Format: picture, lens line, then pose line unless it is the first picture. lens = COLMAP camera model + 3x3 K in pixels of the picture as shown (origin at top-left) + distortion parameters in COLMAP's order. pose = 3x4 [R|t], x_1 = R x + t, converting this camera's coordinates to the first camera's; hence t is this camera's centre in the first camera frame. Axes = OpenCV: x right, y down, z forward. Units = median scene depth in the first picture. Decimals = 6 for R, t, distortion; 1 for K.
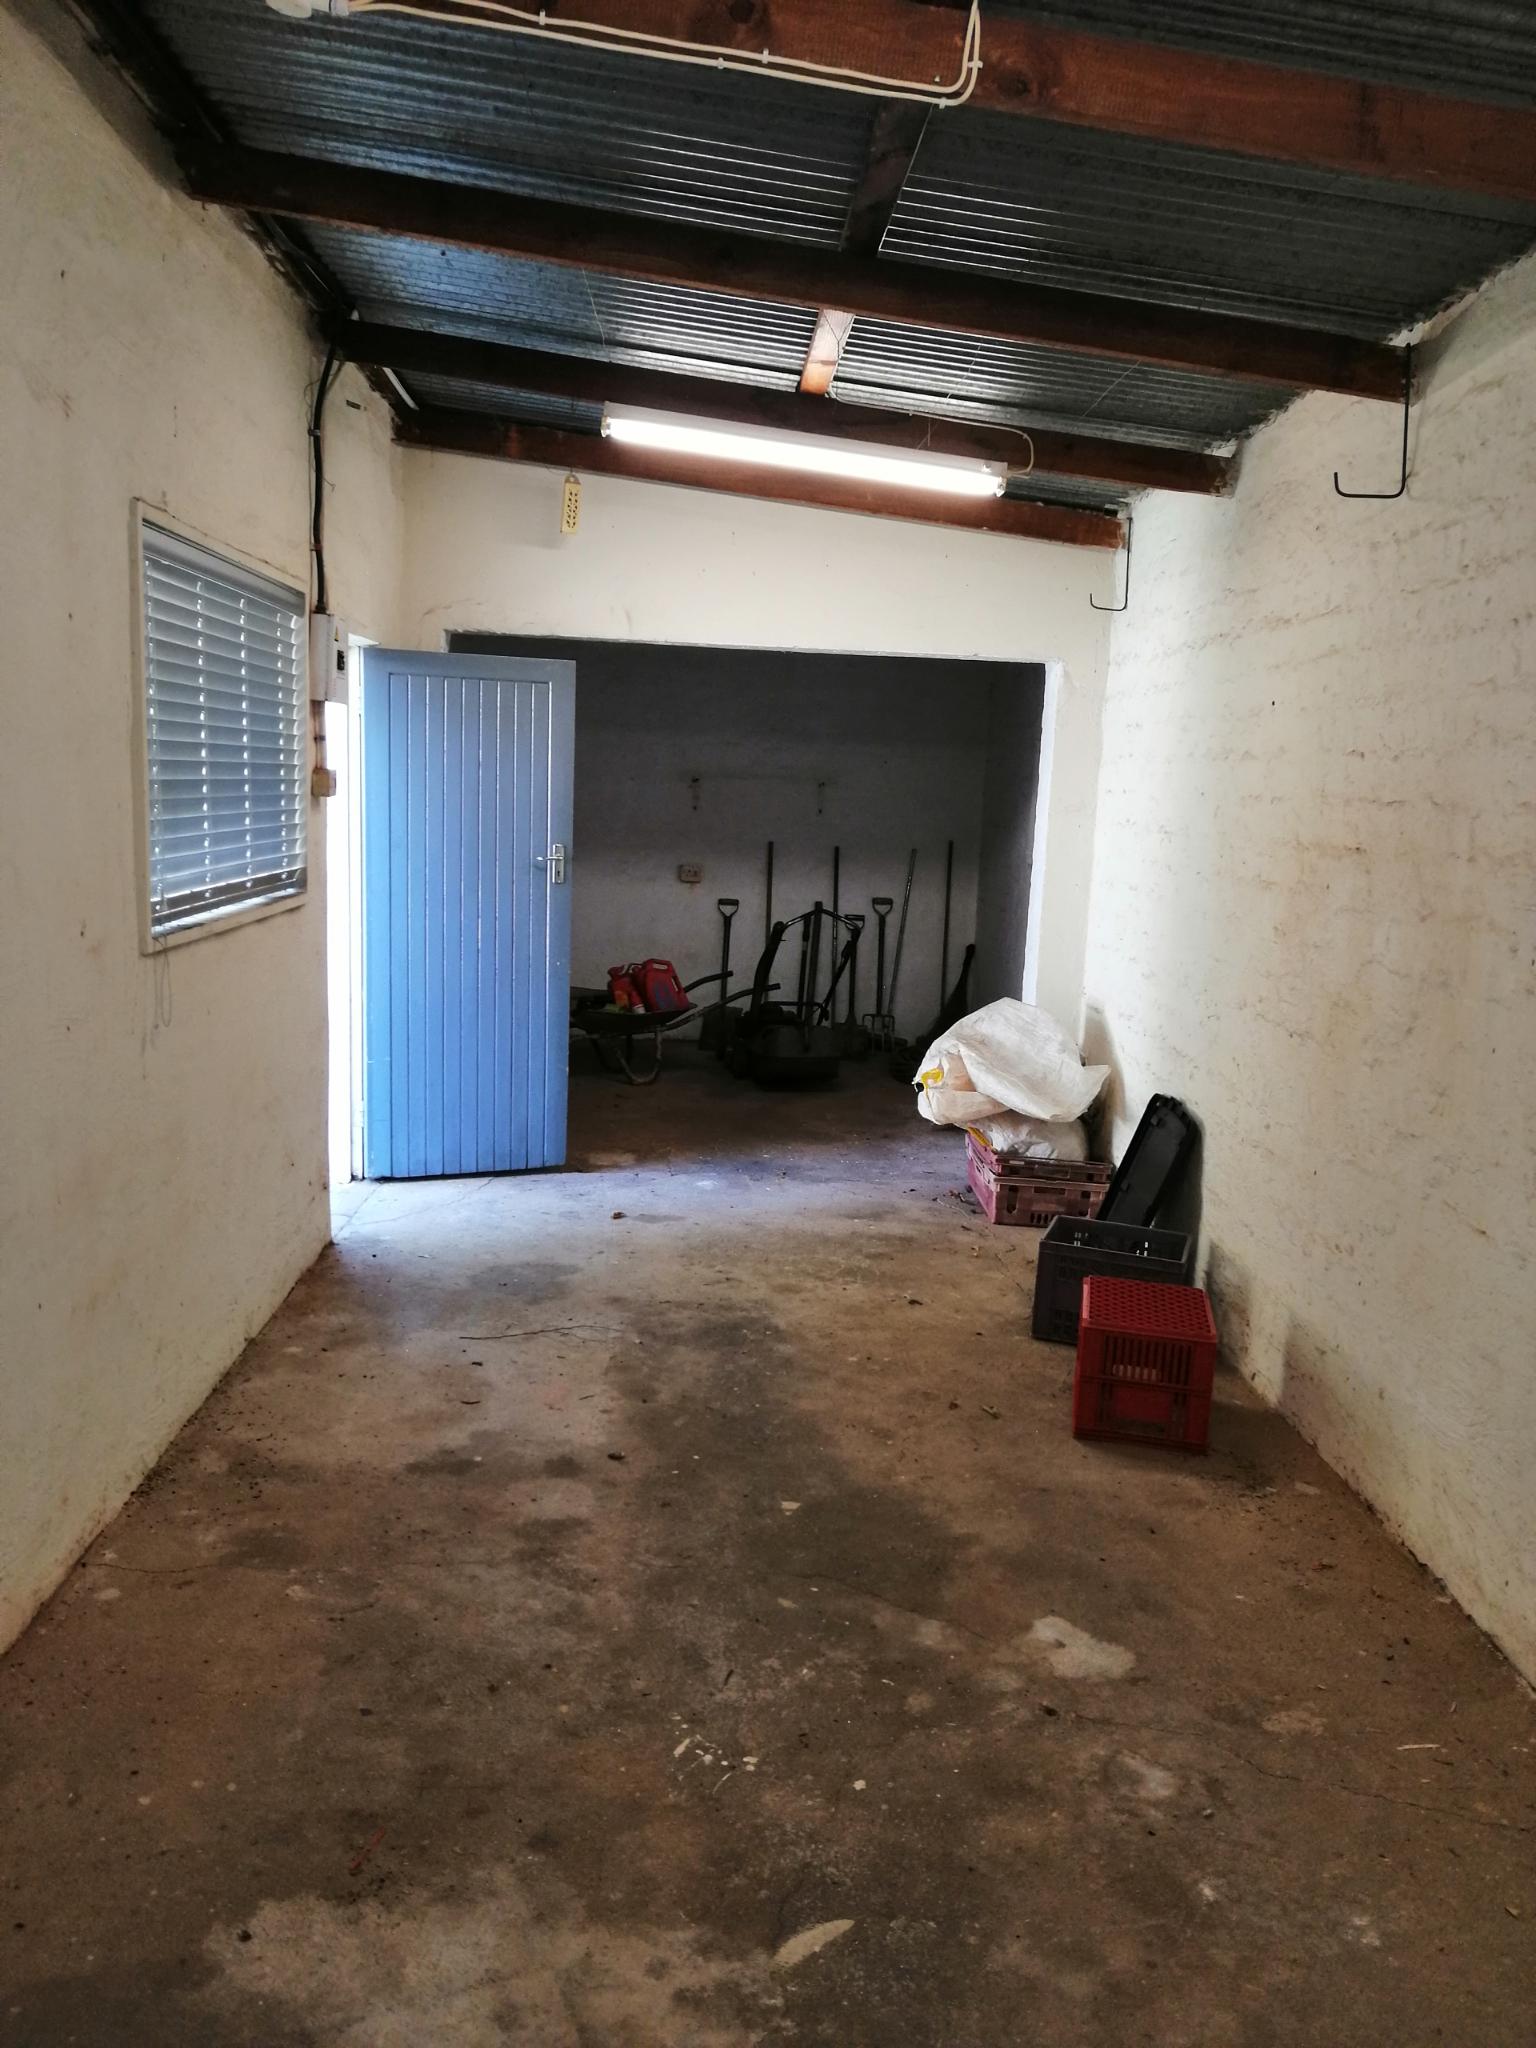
lens RADIAL K [[1593.1, 0, 768.7], [0, 1593.1, 1025.6], [0, 0, 1]] dist [-0.000996, -0.004324]
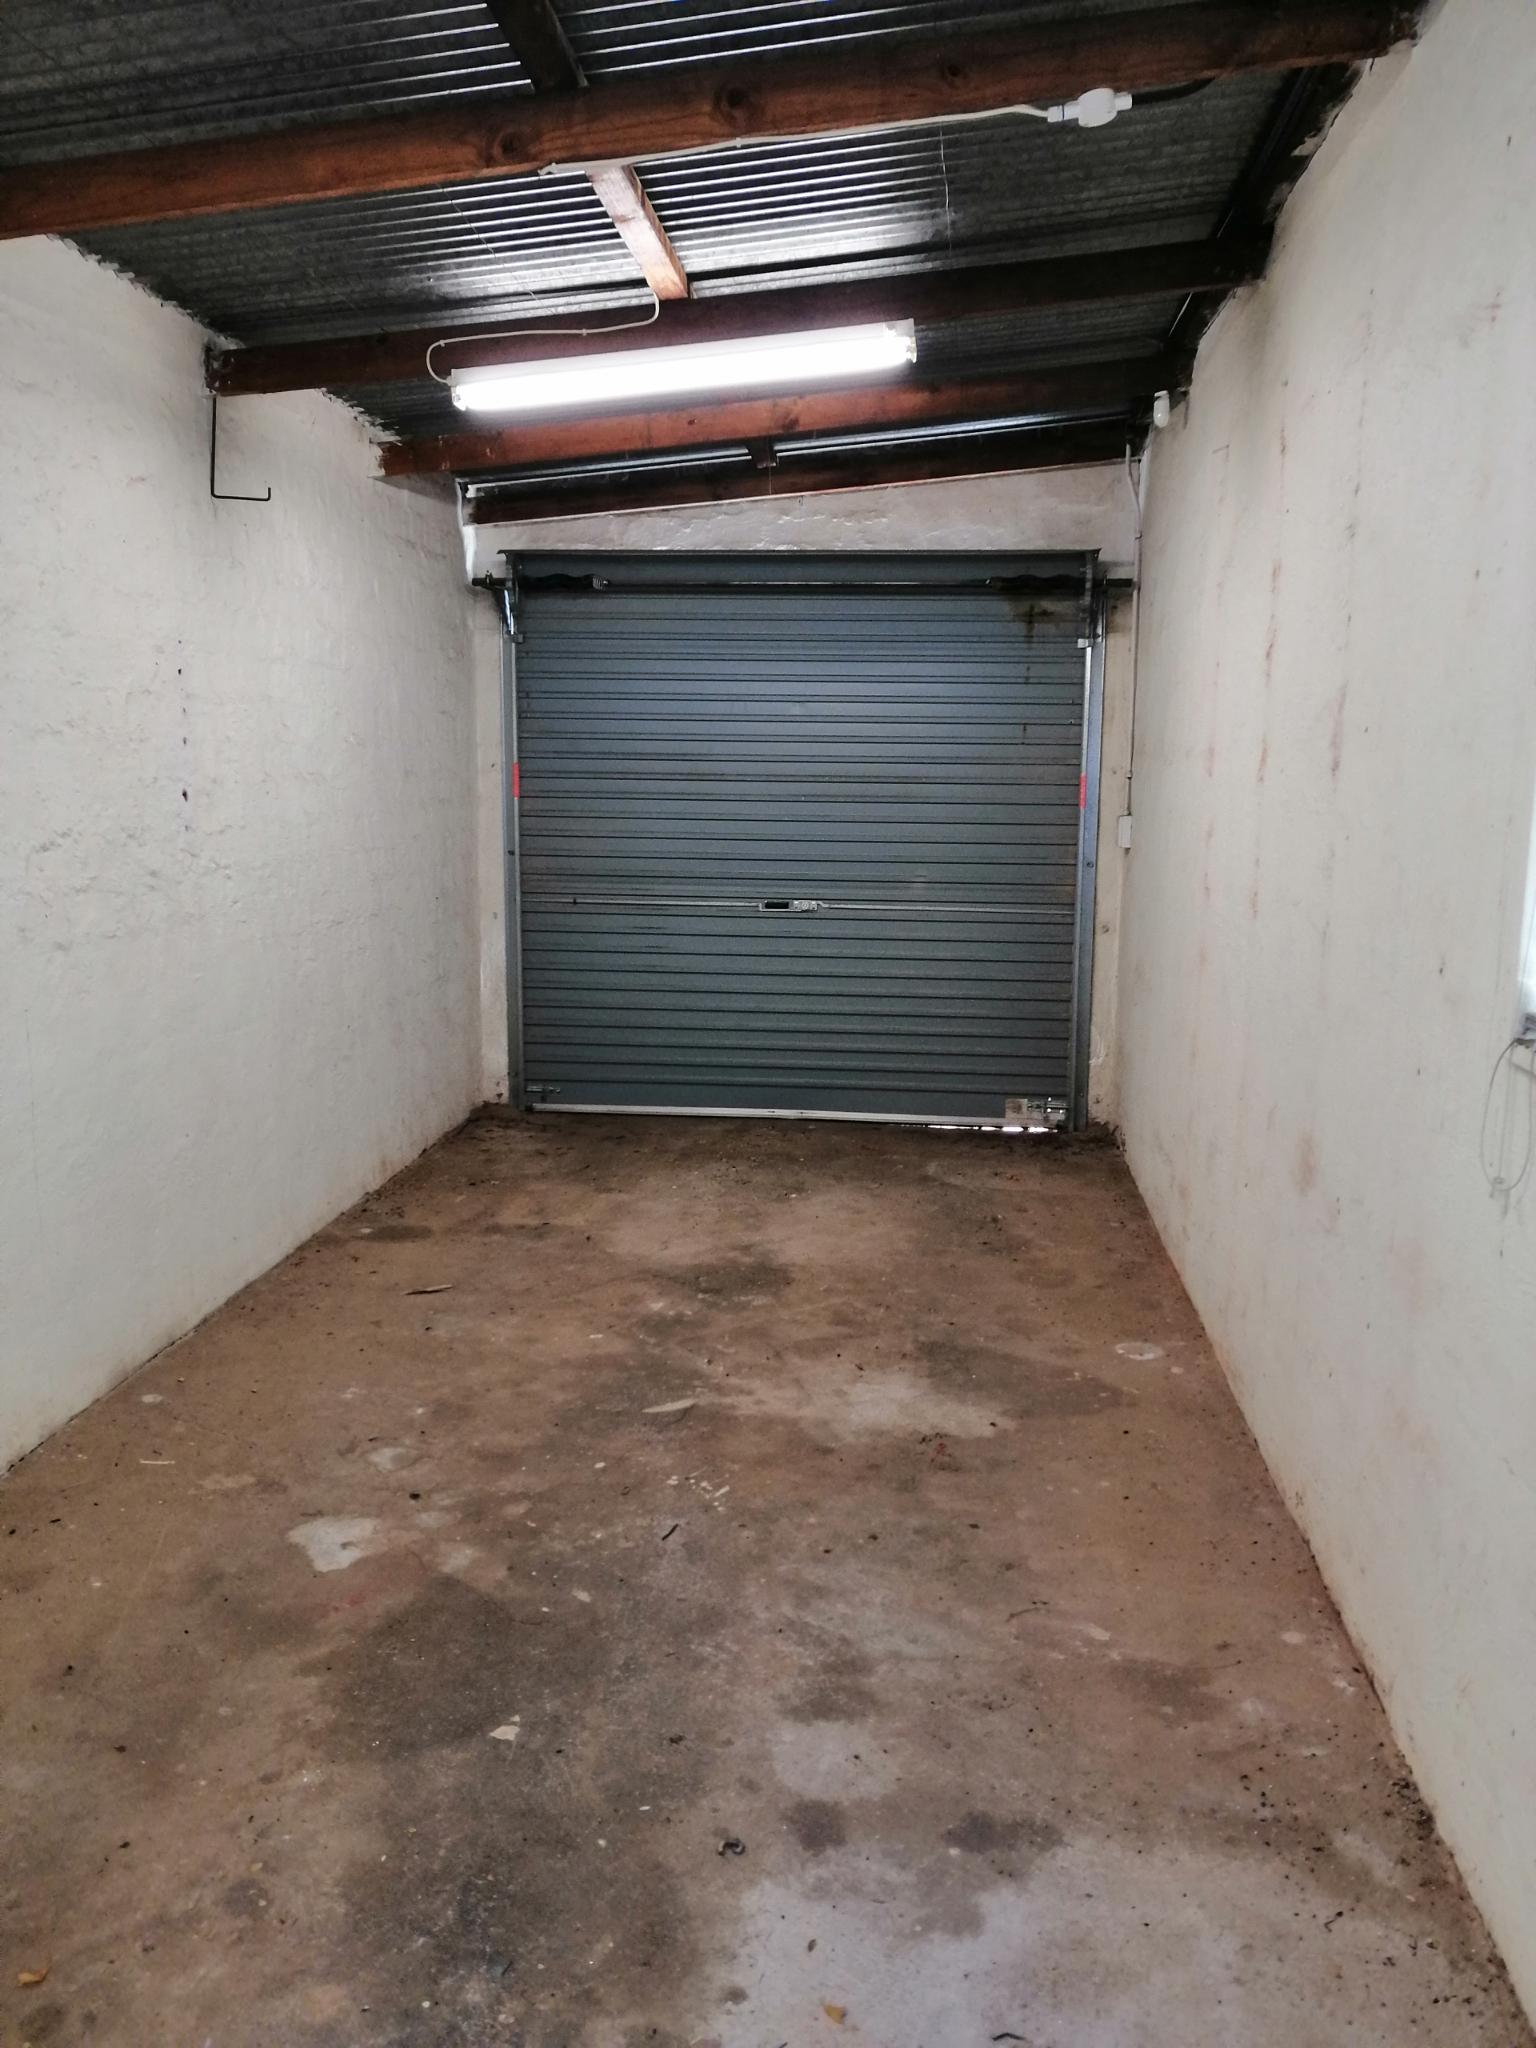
lens RADIAL K [[1593.1, 0, 767.9], [0, 1593.1, 1024.1], [0, 0, 1]] dist [-0.000996, -0.004324]
pose [[-0.987637, -0.075395, 0.137435, -0.209856], [-0.028654, 0.948796, 0.314587, -0.275603], [-0.154116, 0.306760, -0.939227, 1.824349]]
